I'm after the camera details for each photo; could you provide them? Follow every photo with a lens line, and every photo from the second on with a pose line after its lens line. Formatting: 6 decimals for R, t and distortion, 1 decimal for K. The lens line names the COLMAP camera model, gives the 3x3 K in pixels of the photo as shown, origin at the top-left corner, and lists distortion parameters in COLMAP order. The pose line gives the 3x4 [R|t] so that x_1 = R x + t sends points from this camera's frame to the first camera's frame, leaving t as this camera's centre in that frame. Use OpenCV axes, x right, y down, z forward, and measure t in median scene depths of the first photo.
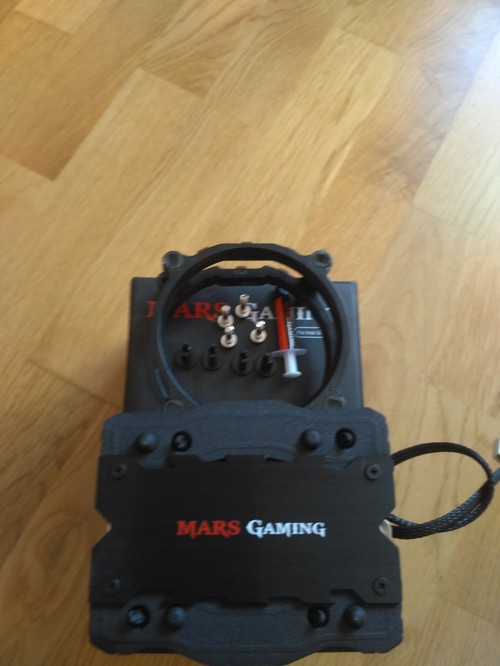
lens RADIAL K [[497.2, 0, 250.0], [0, 497.2, 333.0], [0, 0, 1]] dist [-0.000084, -0.071552]
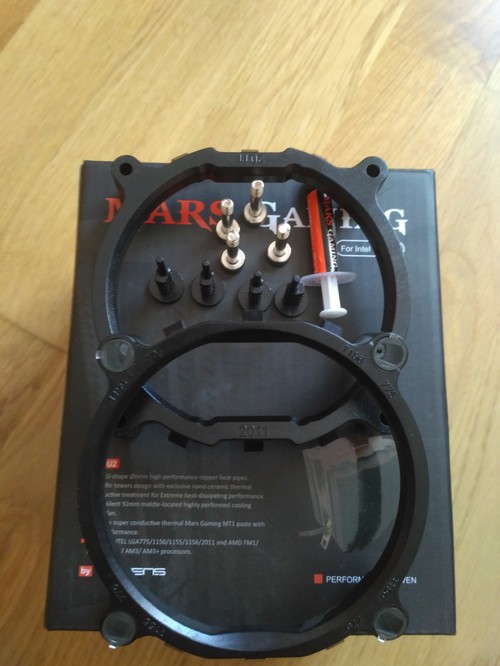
lens RADIAL K [[497.2, 0, 250.0], [0, 497.2, 333.0], [0, 0, 1]] dist [-0.000084, -0.071552]
pose [[0.999810, 0.007819, -0.017869, -0.006011], [-0.005967, 0.994824, 0.101437, 0.030775], [0.018570, -0.101311, 0.994681, 0.250994]]
